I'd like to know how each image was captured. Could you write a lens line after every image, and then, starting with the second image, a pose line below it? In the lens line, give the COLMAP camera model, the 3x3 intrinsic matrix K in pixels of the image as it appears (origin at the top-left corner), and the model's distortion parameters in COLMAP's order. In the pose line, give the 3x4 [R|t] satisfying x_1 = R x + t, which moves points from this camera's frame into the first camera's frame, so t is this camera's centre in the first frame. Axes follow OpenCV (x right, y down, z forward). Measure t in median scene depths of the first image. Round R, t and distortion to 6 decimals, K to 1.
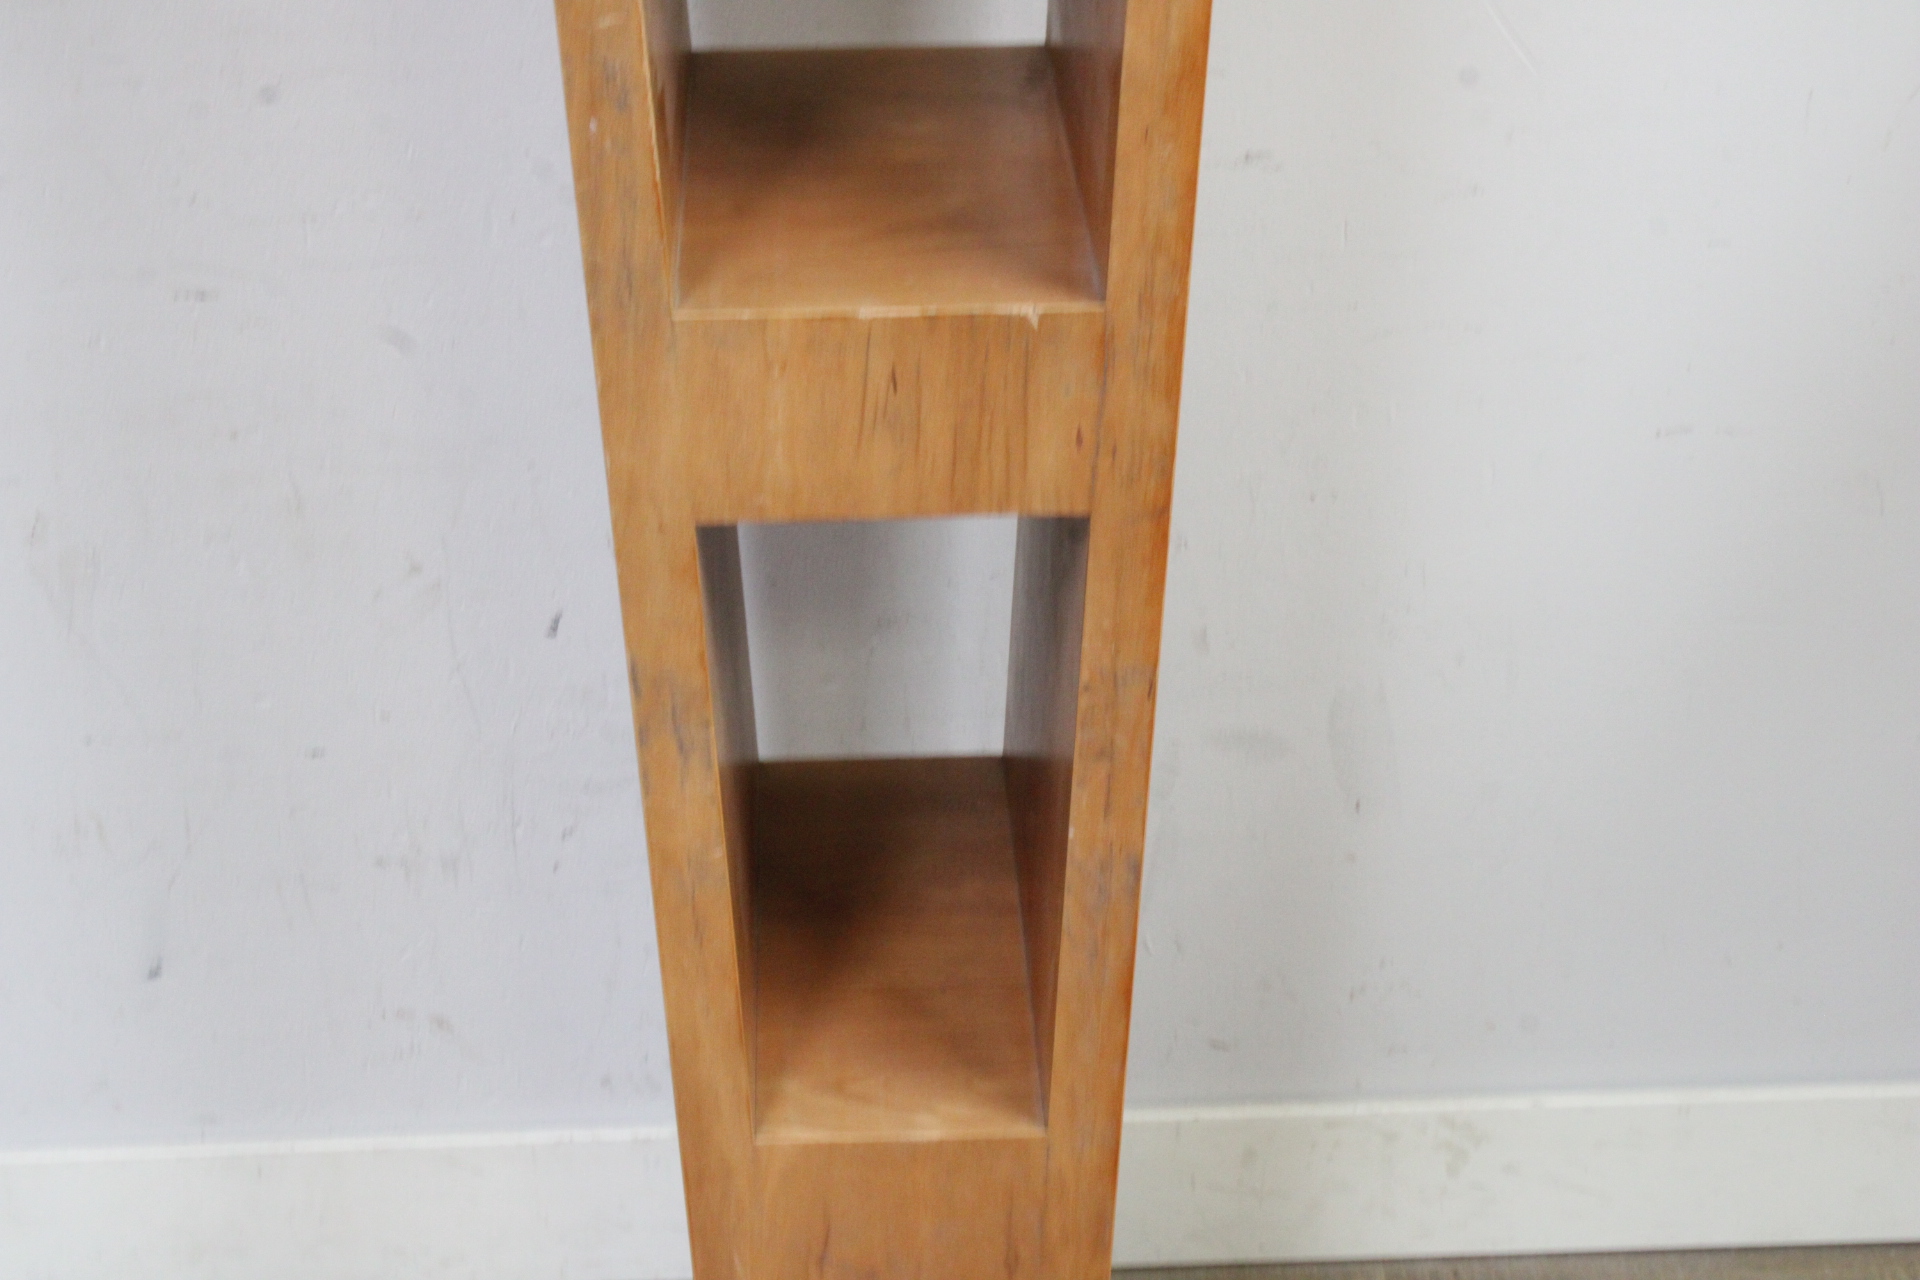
lens RADIAL K [[3709.1, 0, 960.0], [0, 3709.1, 640.0], [0, 0, 1]] dist [0.031548, 0.157914]
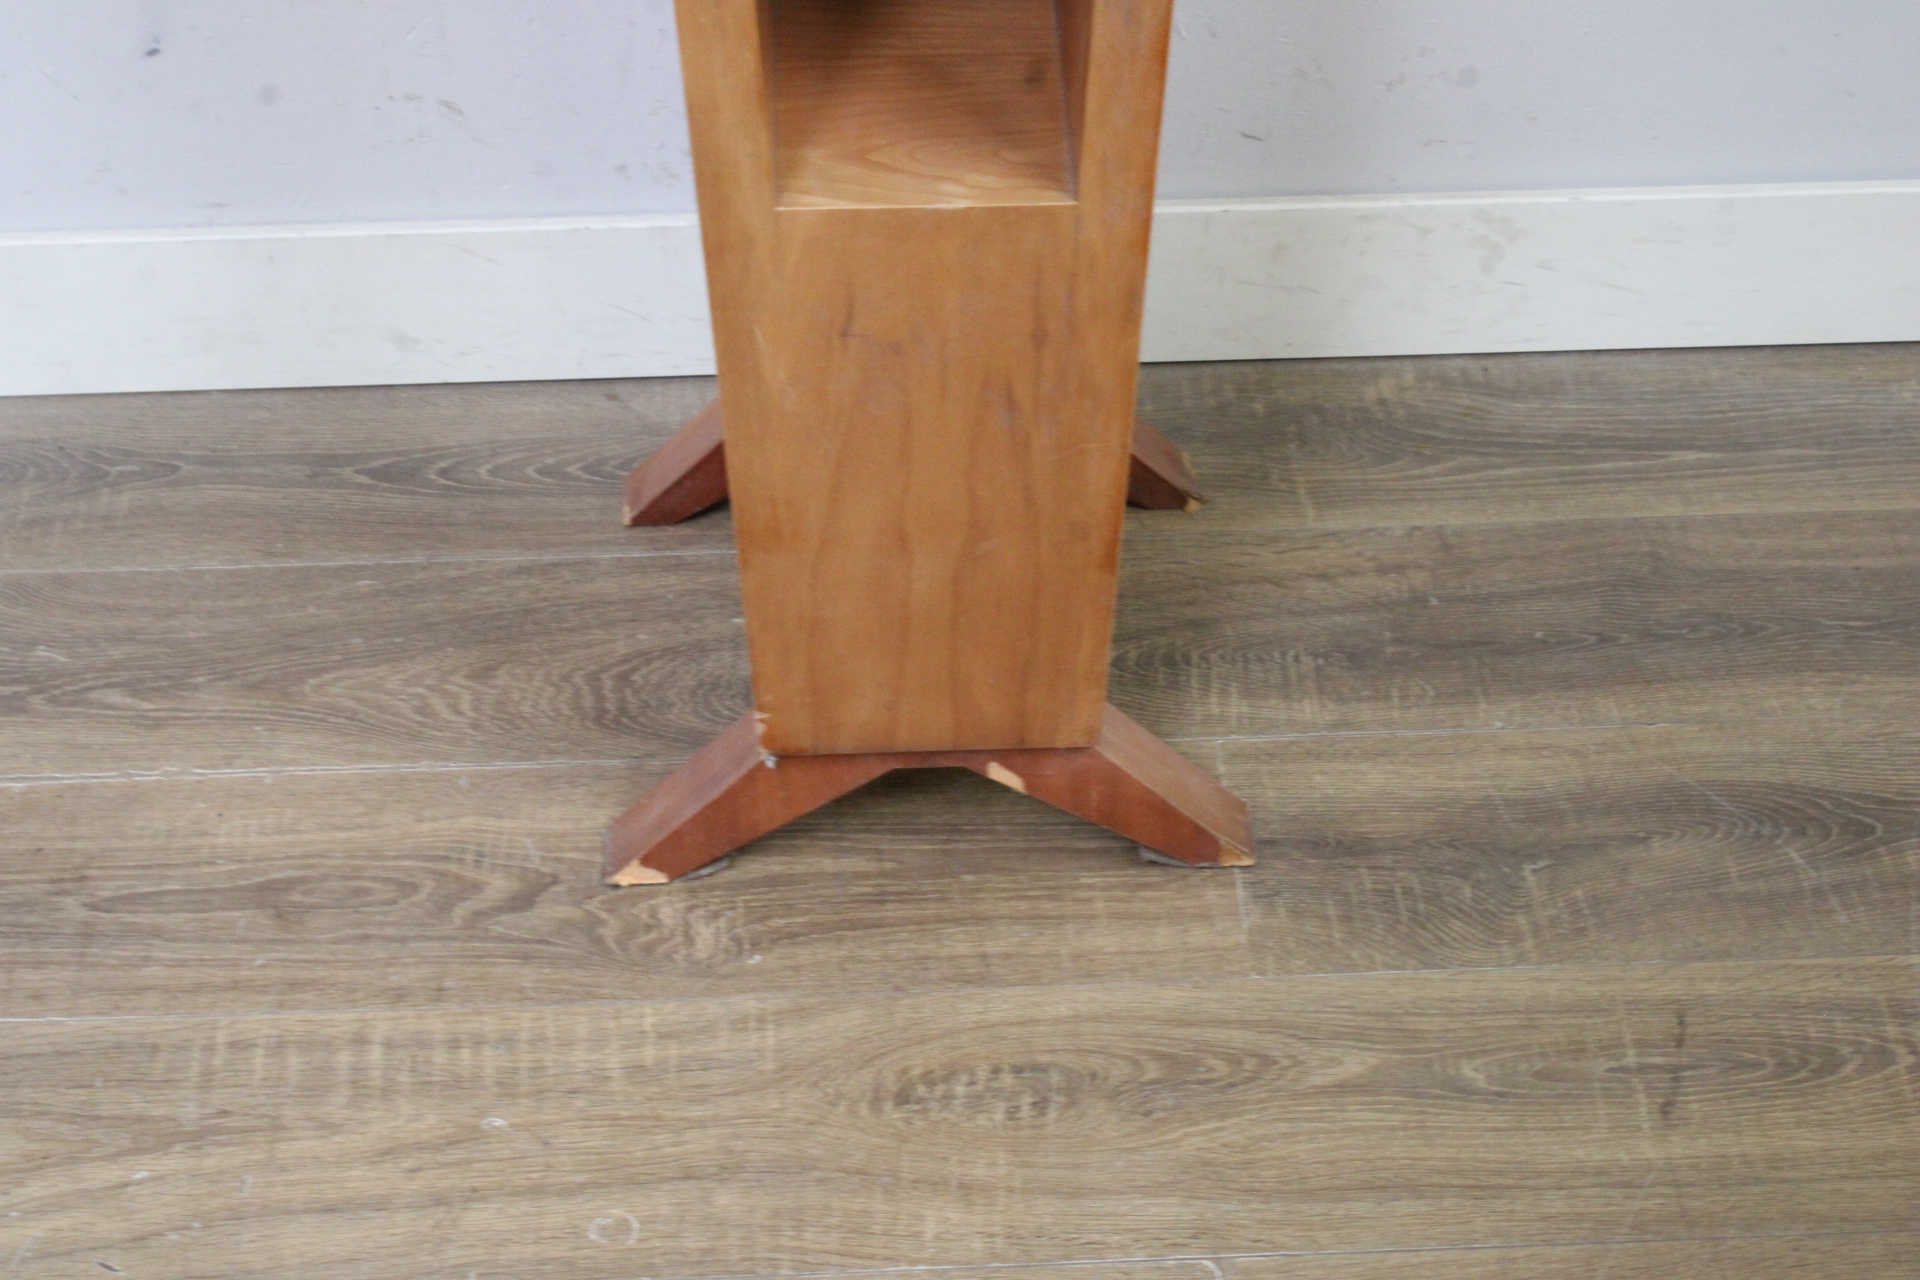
lens RADIAL K [[3709.1, 0, 960.0], [0, 3709.1, 640.0], [0, 0, 1]] dist [0.031548, 0.157914]
pose [[0.999972, 0.006523, -0.003574, -0.003120], [-0.005559, 0.974687, 0.223507, 0.029479], [0.004941, -0.223480, 0.974696, 0.031945]]
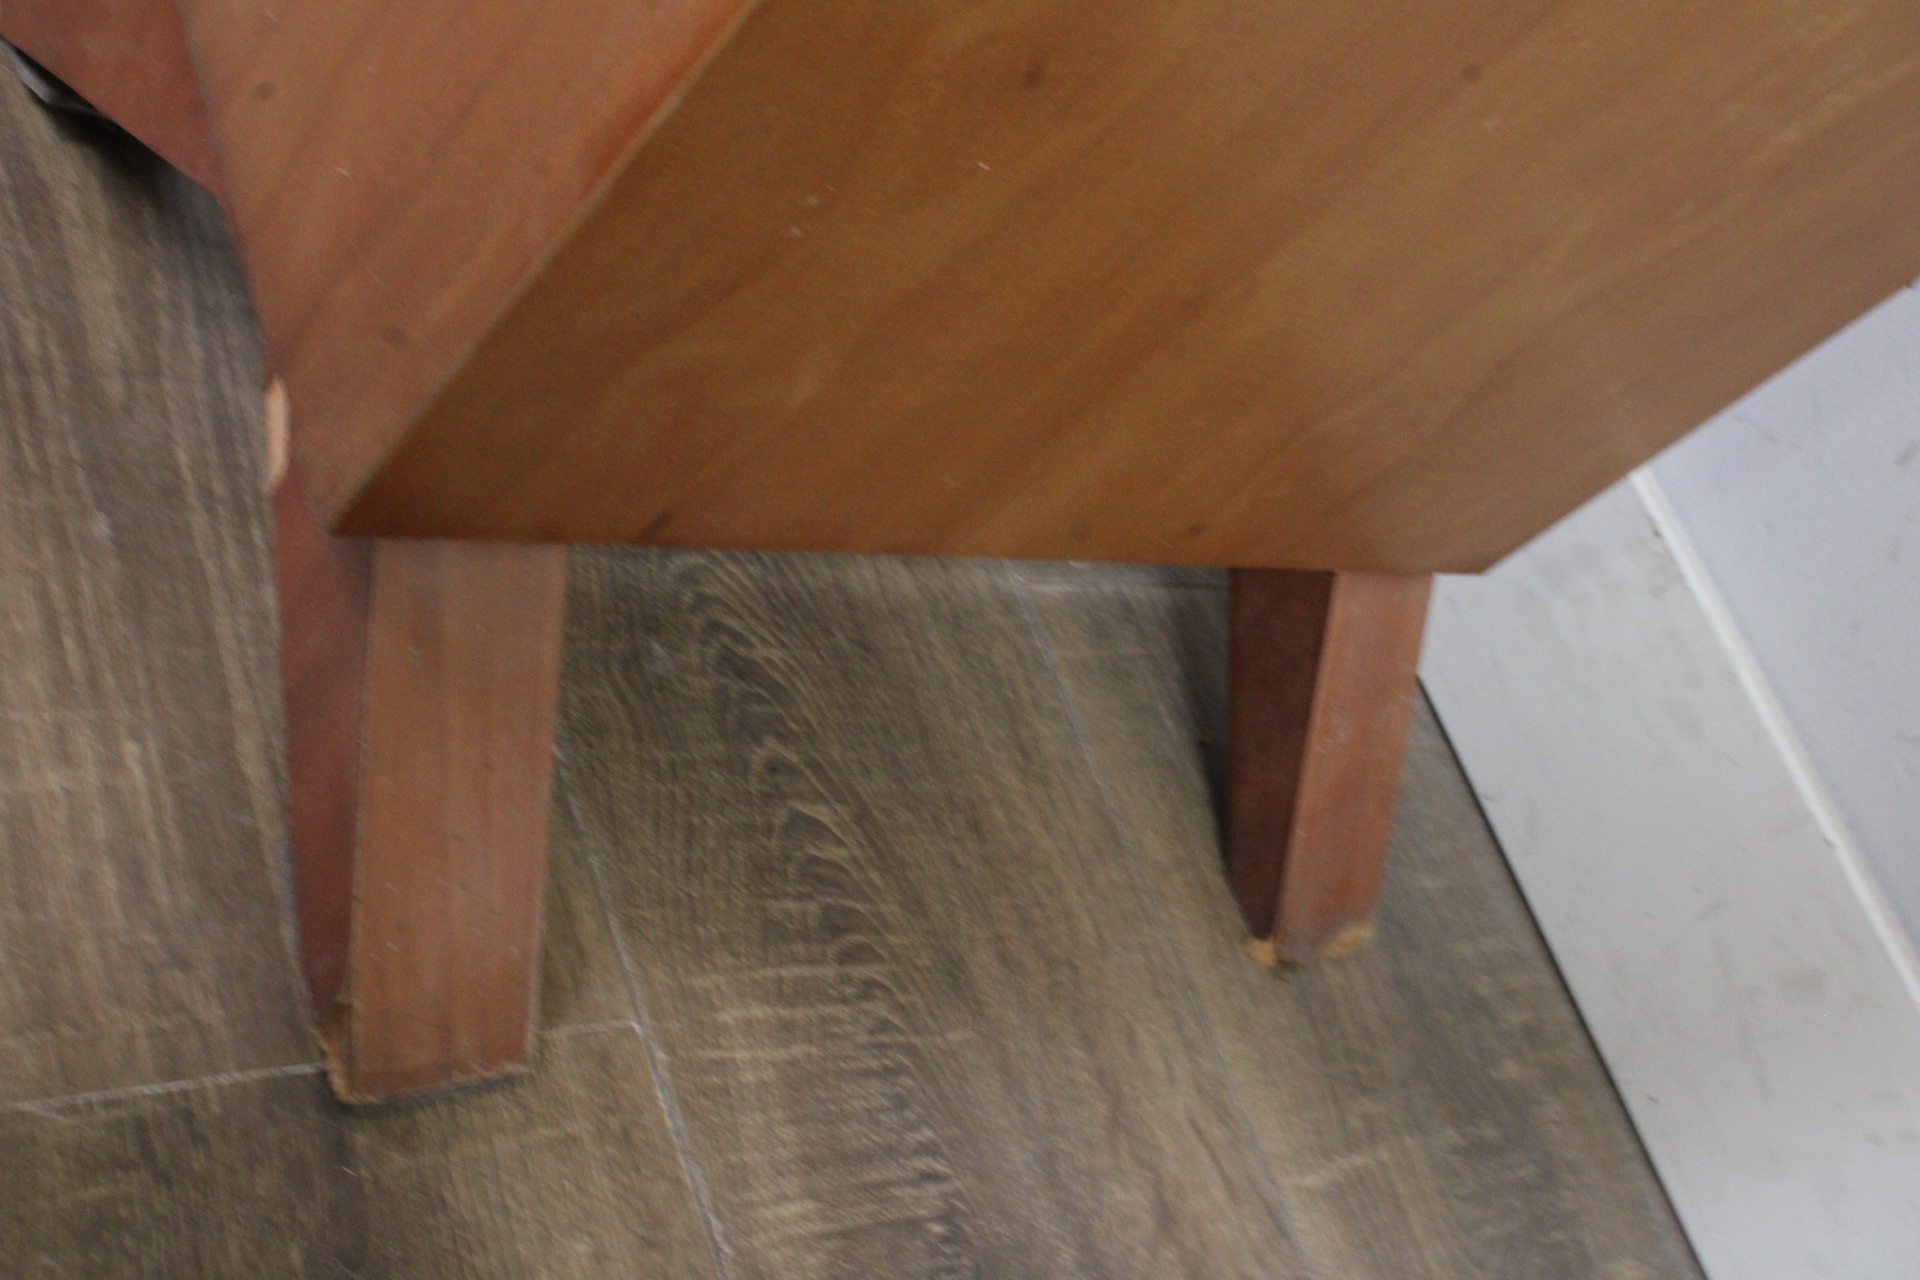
lens RADIAL K [[2333.4, 0, 960.0], [0, 2333.4, 640.0], [0, 0, 1]] dist [-0.052854, 0.024951]
pose [[0.305432, 0.857859, -0.413267, 0.188649], [-0.845167, 0.444159, 0.297348, 0.174424], [0.438638, 0.258460, 0.860694, 0.957212]]
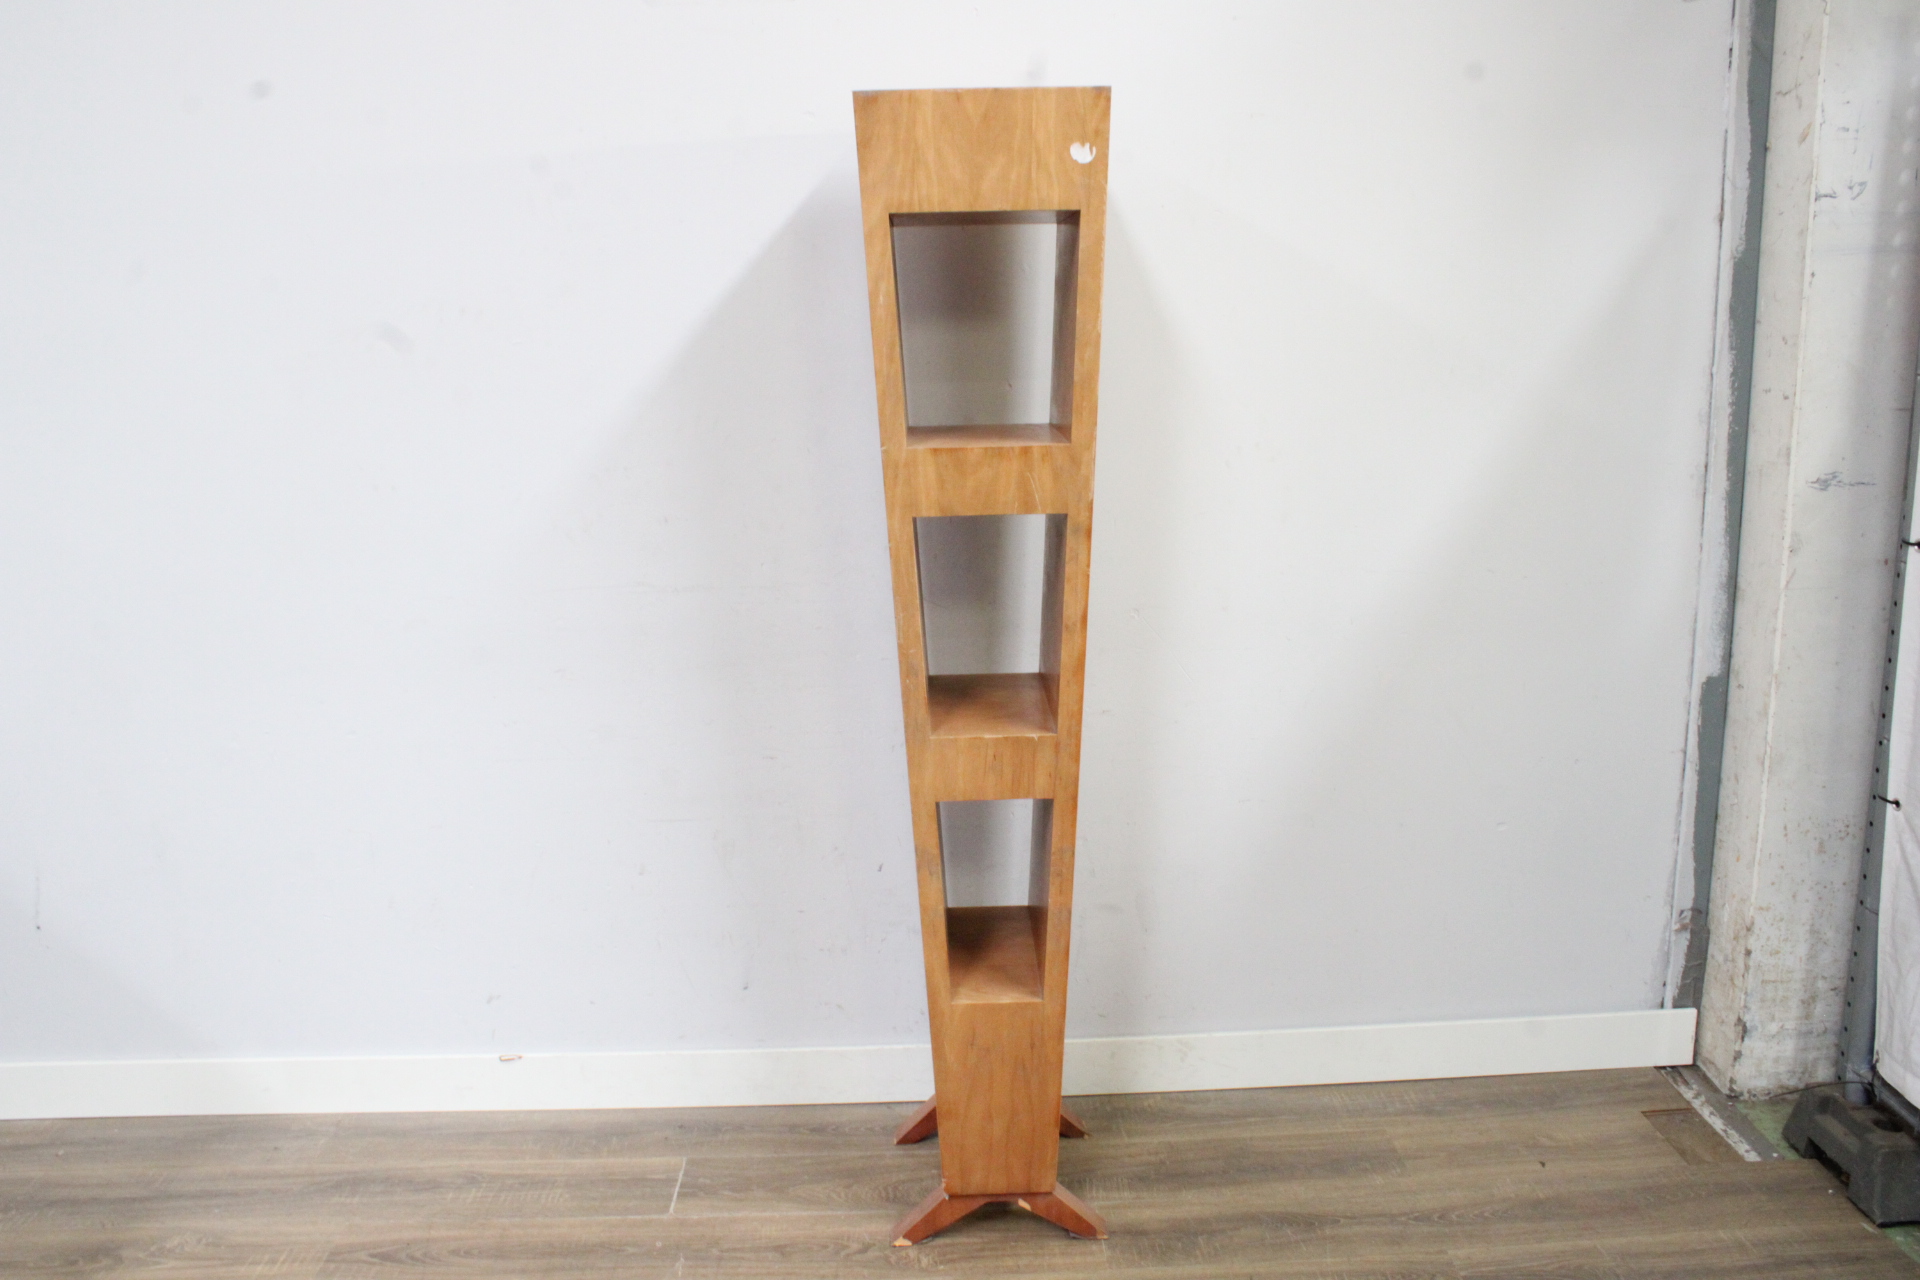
lens RADIAL K [[1603.1, 0, 960.0], [0, 1603.1, 640.0], [0, 0, 1]] dist [-0.131260, 0.000584]
pose [[0.999603, -0.008855, -0.026760, -0.009153], [0.002333, 0.972106, -0.234530, 0.162904], [0.028090, 0.234375, 0.971740, -0.427173]]
